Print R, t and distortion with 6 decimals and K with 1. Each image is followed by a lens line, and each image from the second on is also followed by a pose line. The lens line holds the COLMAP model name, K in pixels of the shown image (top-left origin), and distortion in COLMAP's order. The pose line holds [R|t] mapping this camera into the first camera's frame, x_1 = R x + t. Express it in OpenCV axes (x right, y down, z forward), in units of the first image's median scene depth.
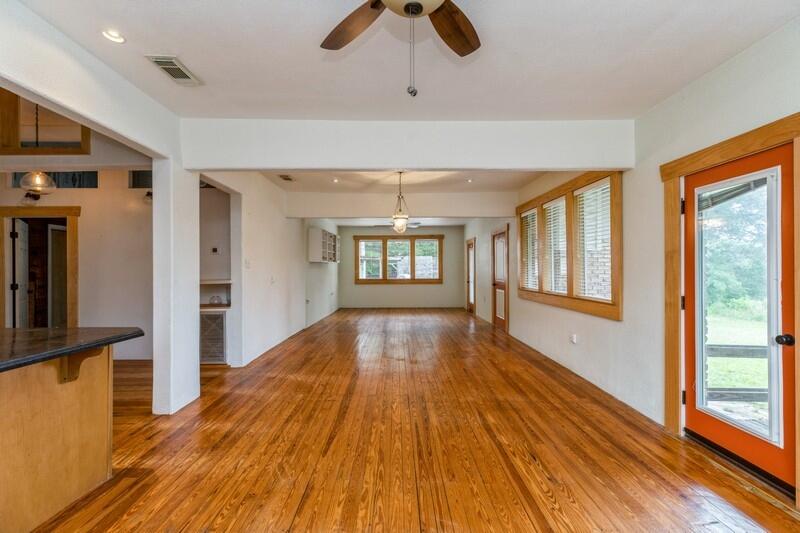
lens RADIAL K [[359.3, 0, 400.0], [0, 359.3, 266.5], [0, 0, 1]] dist [0.010240, 0.000097]
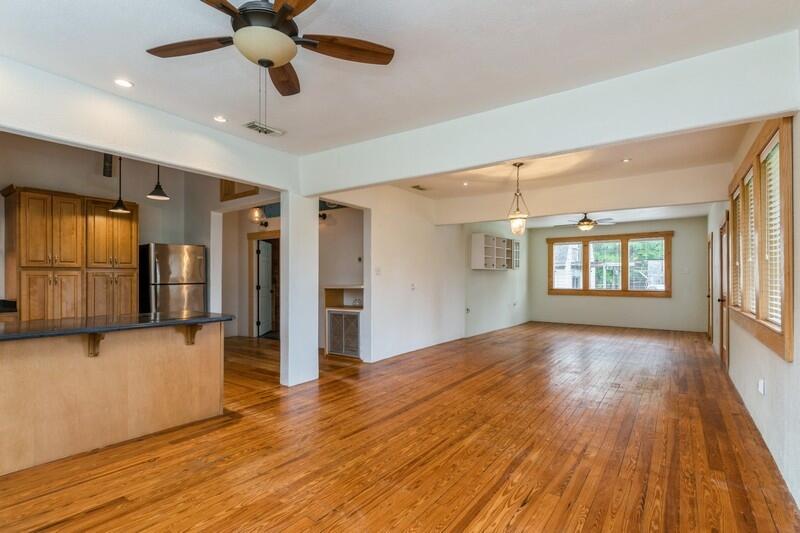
lens RADIAL K [[396.3, 0, 399.6], [0, 396.3, 273.7], [0, 0, 1]] dist [-0.000843, -0.000135]
pose [[0.809923, 0.000450, -0.586536, 0.389558], [-0.001650, 0.999997, -0.001510, 0.002927], [0.586534, 0.002191, 0.809922, 0.055030]]
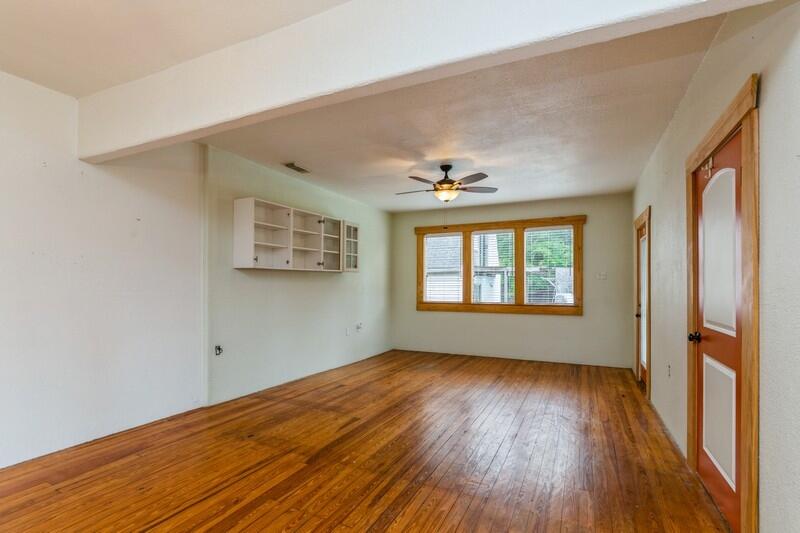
lens RADIAL K [[388.0, 0, 401.7], [0, 388.0, 281.9], [0, 0, 1]] dist [-0.000913, -0.000006]
pose [[0.900502, 0.003822, -0.434834, 0.342651], [-0.005166, 0.999985, -0.001910, 0.011321], [0.434820, 0.003966, 0.900509, 1.140576]]
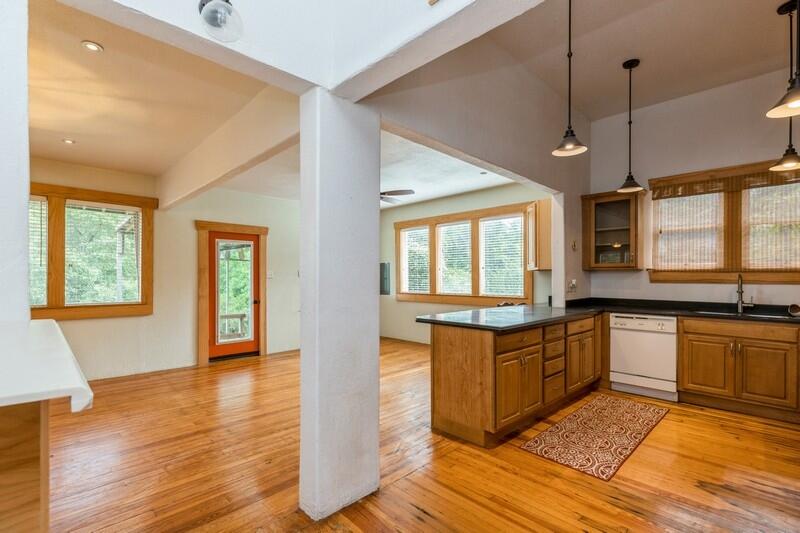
lens RADIAL K [[361.8, 0, 396.8], [0, 361.8, 275.7], [0, 0, 1]] dist [0.000787, 0.000603]
pose [[-0.696389, 0.006564, 0.717634, -0.884793], [-0.001564, 0.999942, -0.010664, 0.009900], [-0.717663, -0.008548, -0.696338, 1.072864]]
